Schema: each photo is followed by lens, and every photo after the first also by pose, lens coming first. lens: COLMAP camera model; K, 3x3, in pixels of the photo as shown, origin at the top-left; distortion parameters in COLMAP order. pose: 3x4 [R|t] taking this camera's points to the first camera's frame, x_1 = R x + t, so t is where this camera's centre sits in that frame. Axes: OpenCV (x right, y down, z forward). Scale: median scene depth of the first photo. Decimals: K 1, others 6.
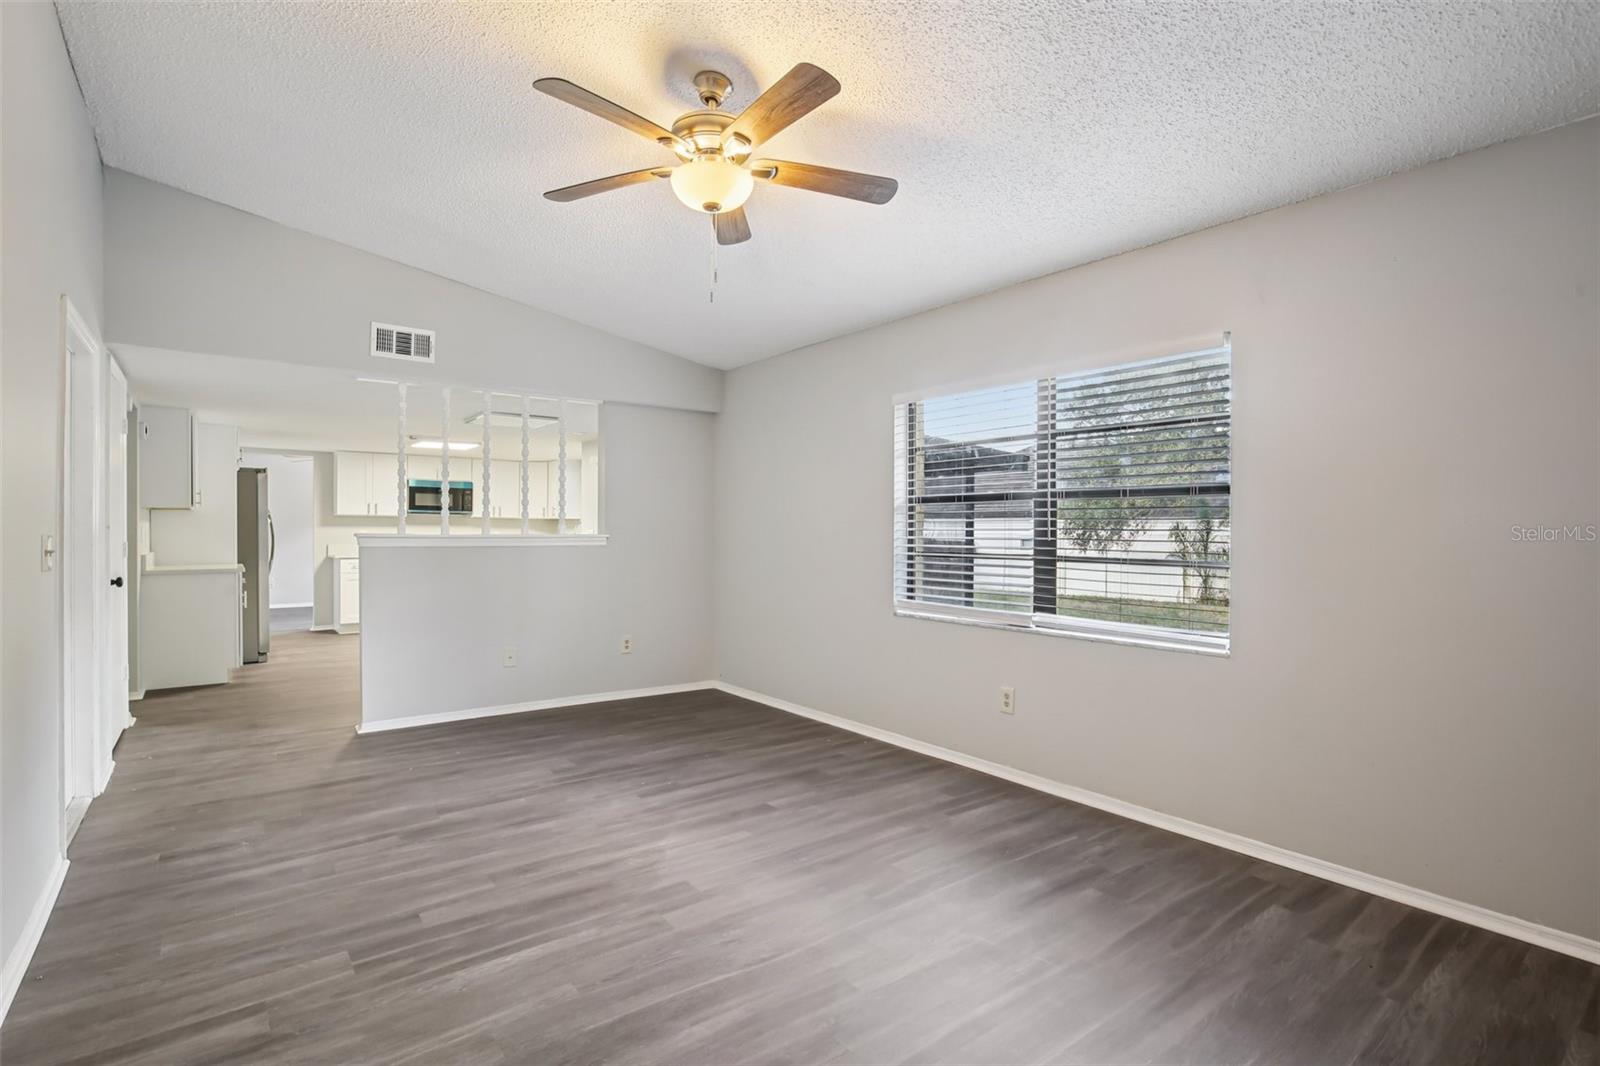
lens RADIAL K [[787.2, 0, 790.0], [0, 787.2, 531.8], [0, 0, 1]] dist [-0.031228, 0.006606]
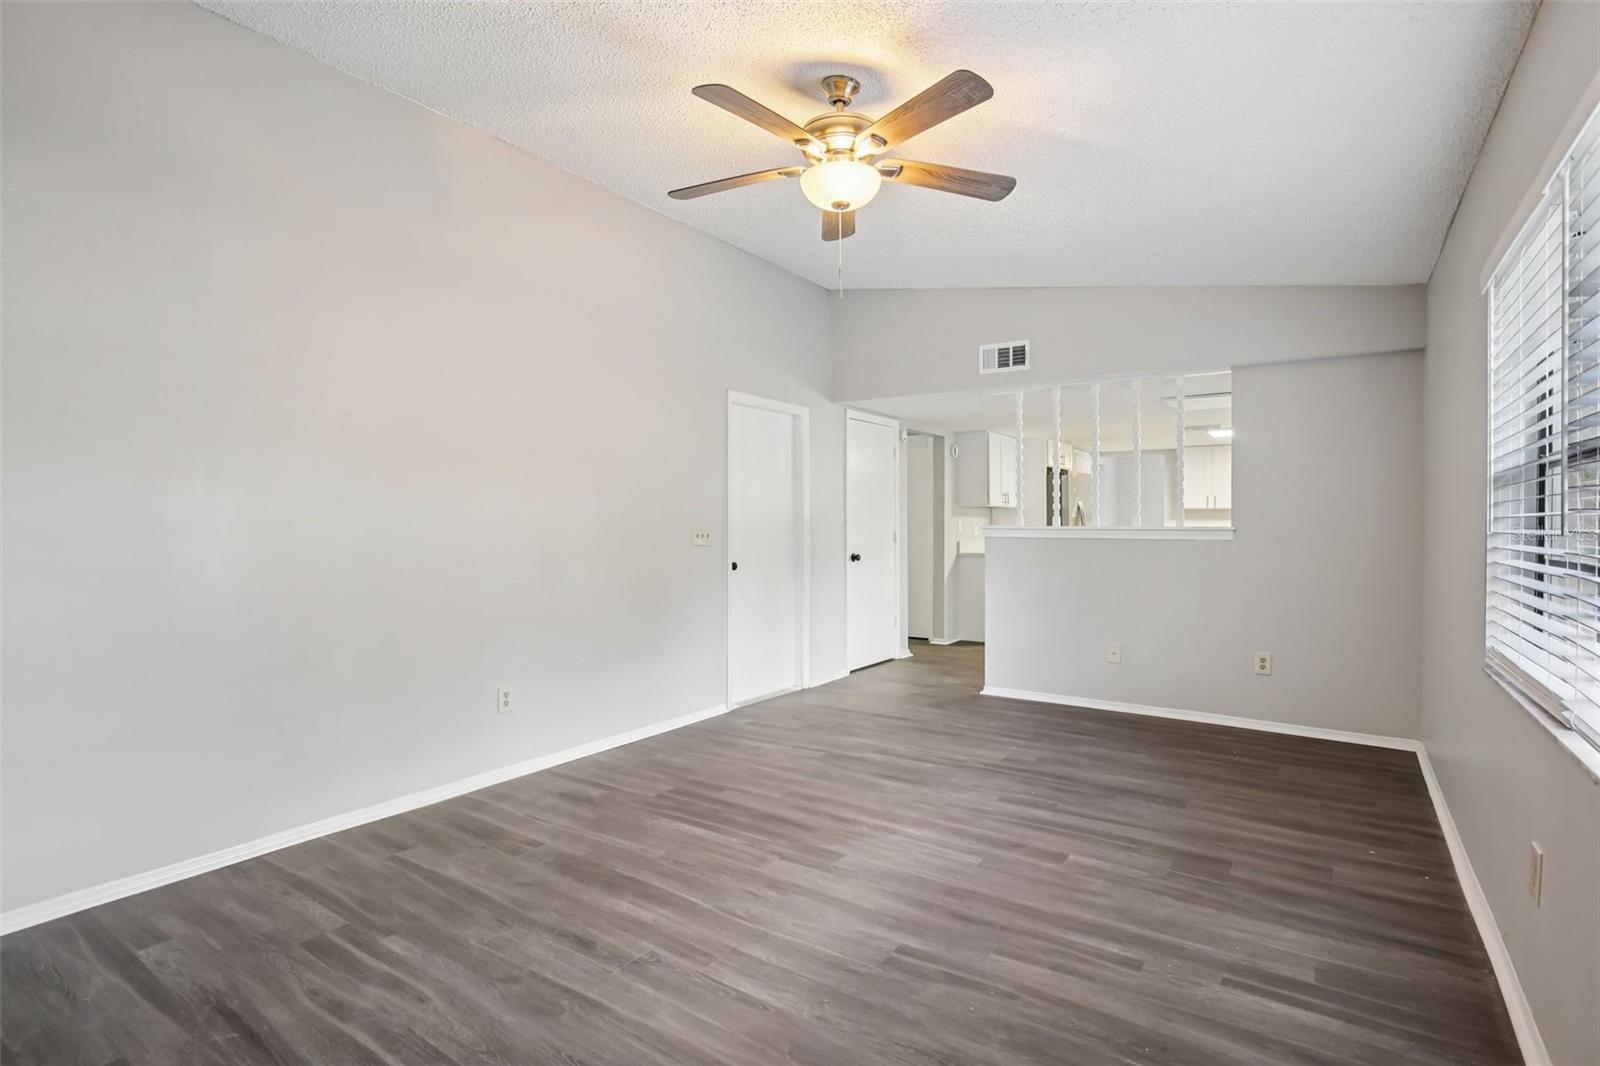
lens RADIAL K [[787.2, 0, 790.0], [0, 787.2, 531.8], [0, 0, 1]] dist [-0.031228, 0.006606]
pose [[0.294986, 0.007041, -0.955476, 0.654972], [0.000174, 0.999972, 0.007422, 0.003416], [0.955502, -0.002356, 0.294977, 0.478863]]
